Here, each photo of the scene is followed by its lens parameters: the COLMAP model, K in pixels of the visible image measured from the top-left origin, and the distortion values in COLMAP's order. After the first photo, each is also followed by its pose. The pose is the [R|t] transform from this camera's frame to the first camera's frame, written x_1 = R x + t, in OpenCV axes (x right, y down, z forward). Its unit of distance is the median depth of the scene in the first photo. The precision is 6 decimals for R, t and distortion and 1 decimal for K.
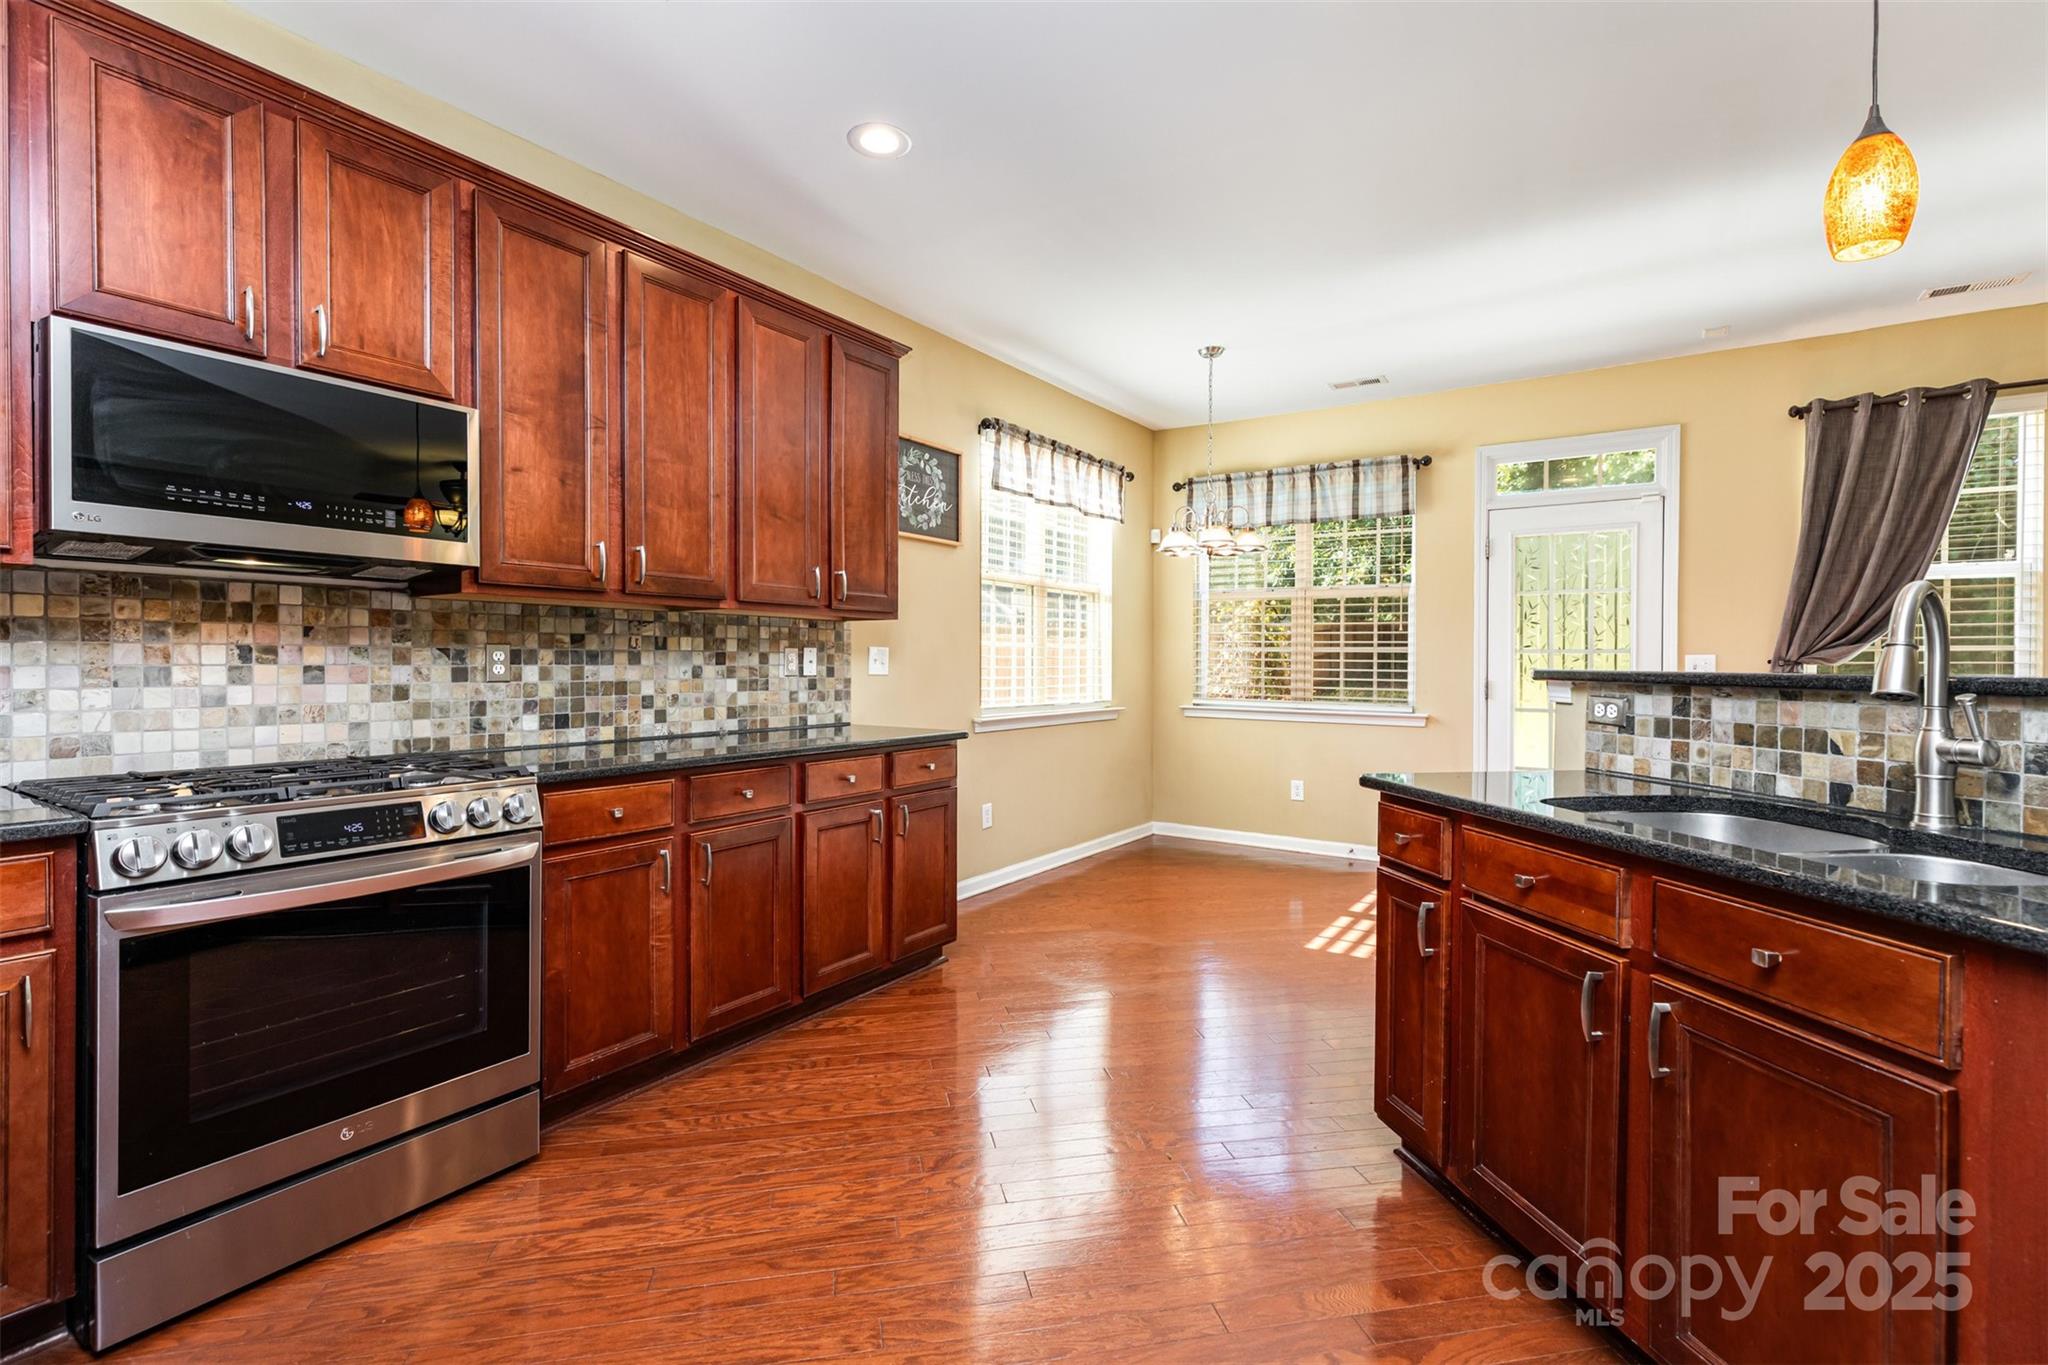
lens RADIAL K [[922.7, 0, 1032.9], [0, 922.7, 668.4], [0, 0, 1]] dist [0.008170, -0.001386]
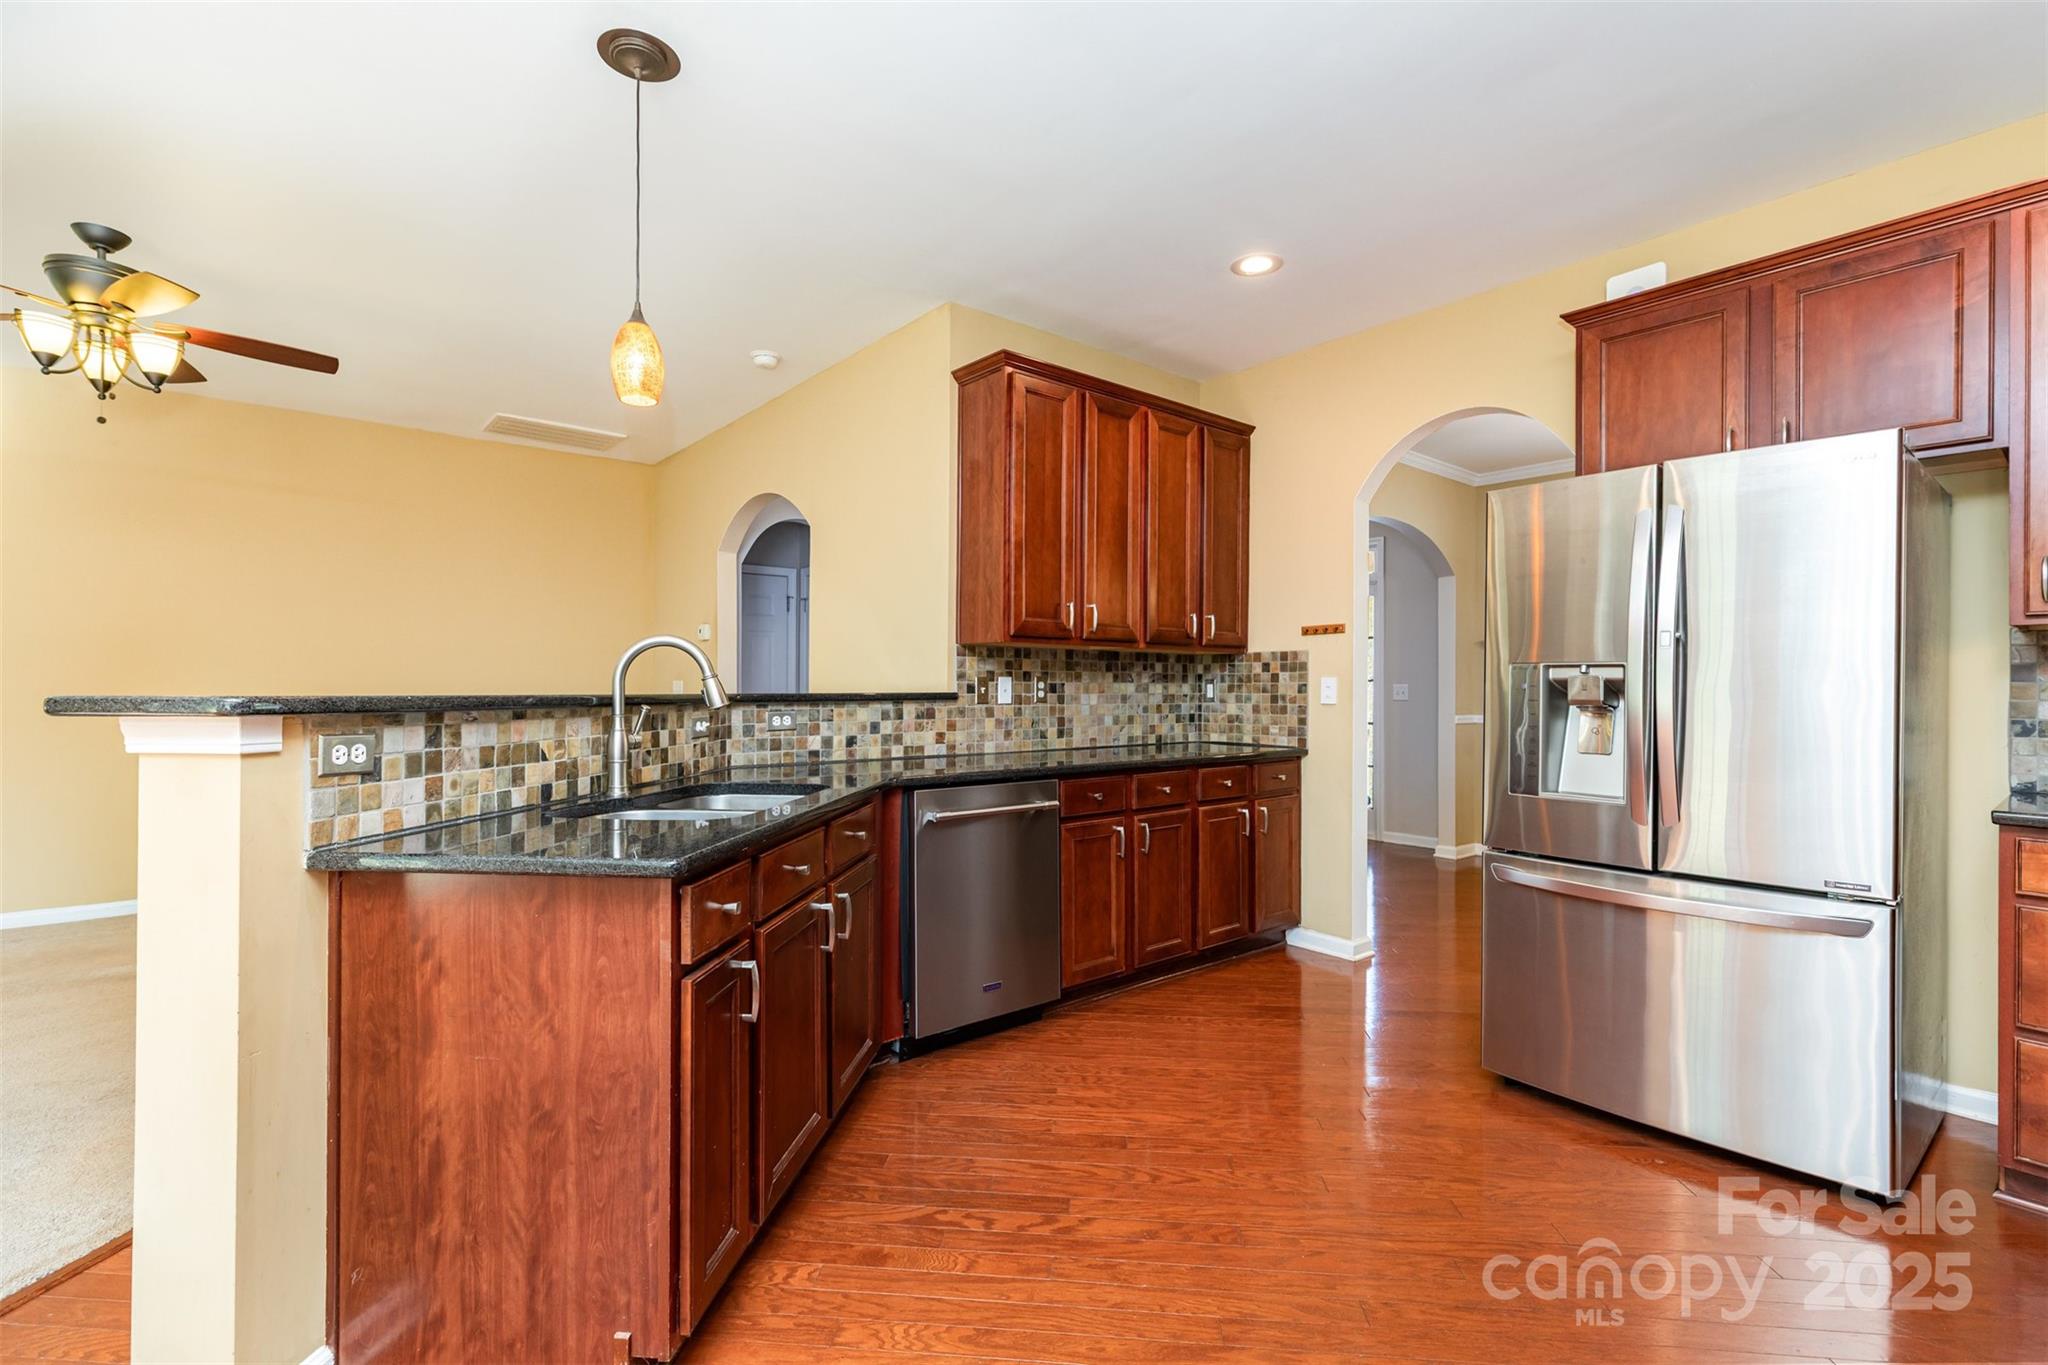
lens RADIAL K [[922.7, 0, 1013.0], [0, 922.7, 687.0], [0, 0, 1]] dist [0.008170, -0.001386]
pose [[-0.954869, -0.008258, 0.296914, -0.047365], [-0.006523, 0.999955, 0.006836, -0.009751], [-0.296957, 0.004591, -0.954880, 1.135311]]
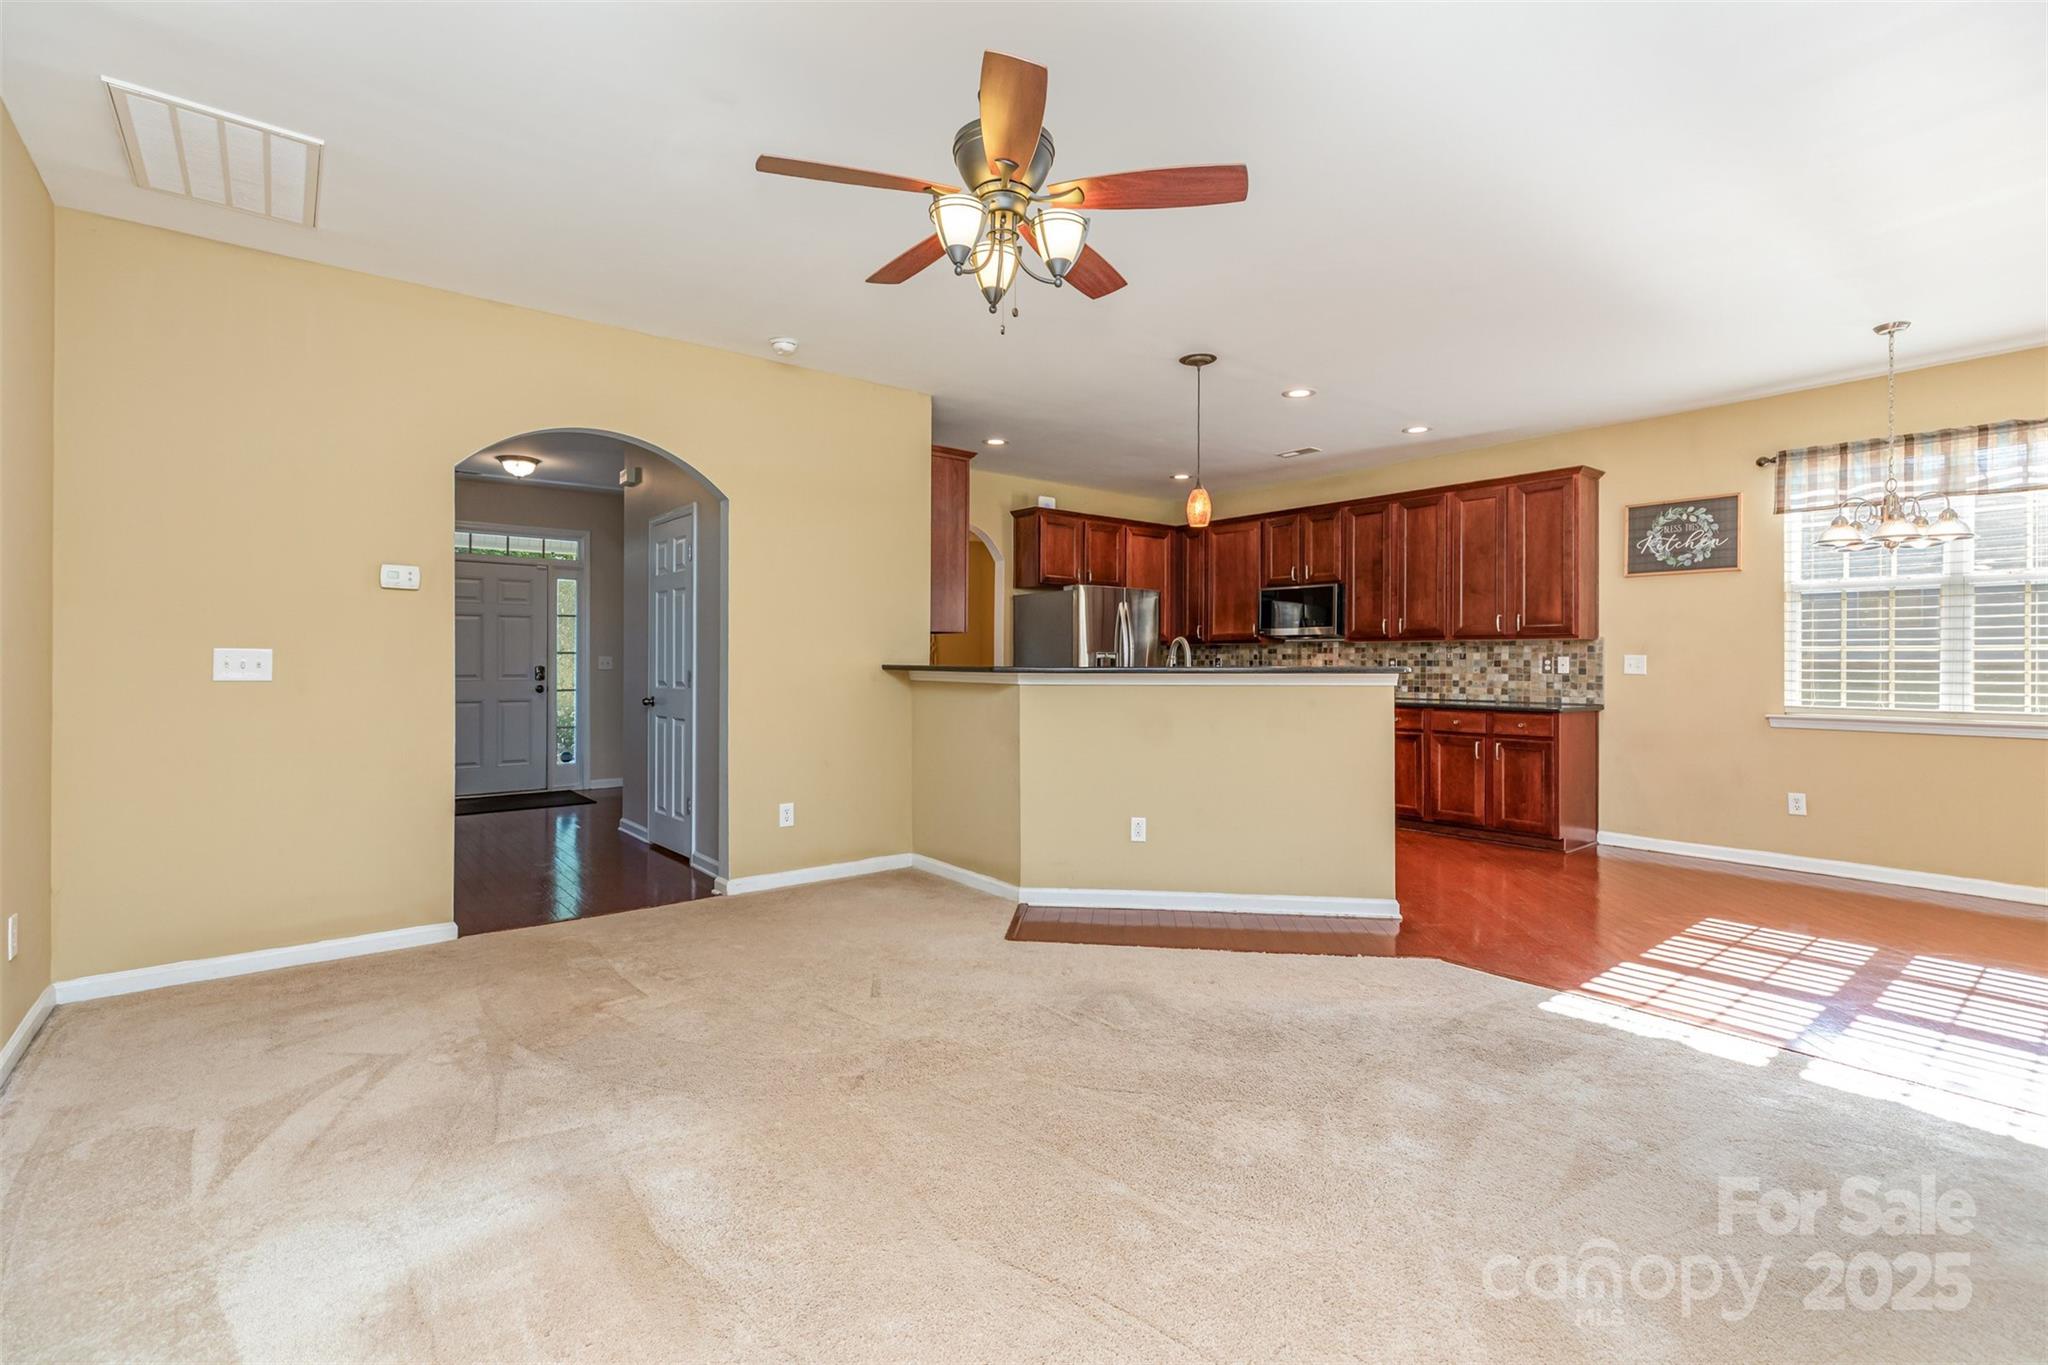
lens RADIAL K [[922.7, 0, 1033.4], [0, 922.7, 652.3], [0, 0, 1]] dist [0.008170, -0.001386]
pose [[-0.287386, -0.019064, -0.957625, 2.010122], [-0.013196, 0.999786, -0.015943, 0.010907], [0.957724, 0.008056, -0.287576, 0.686296]]
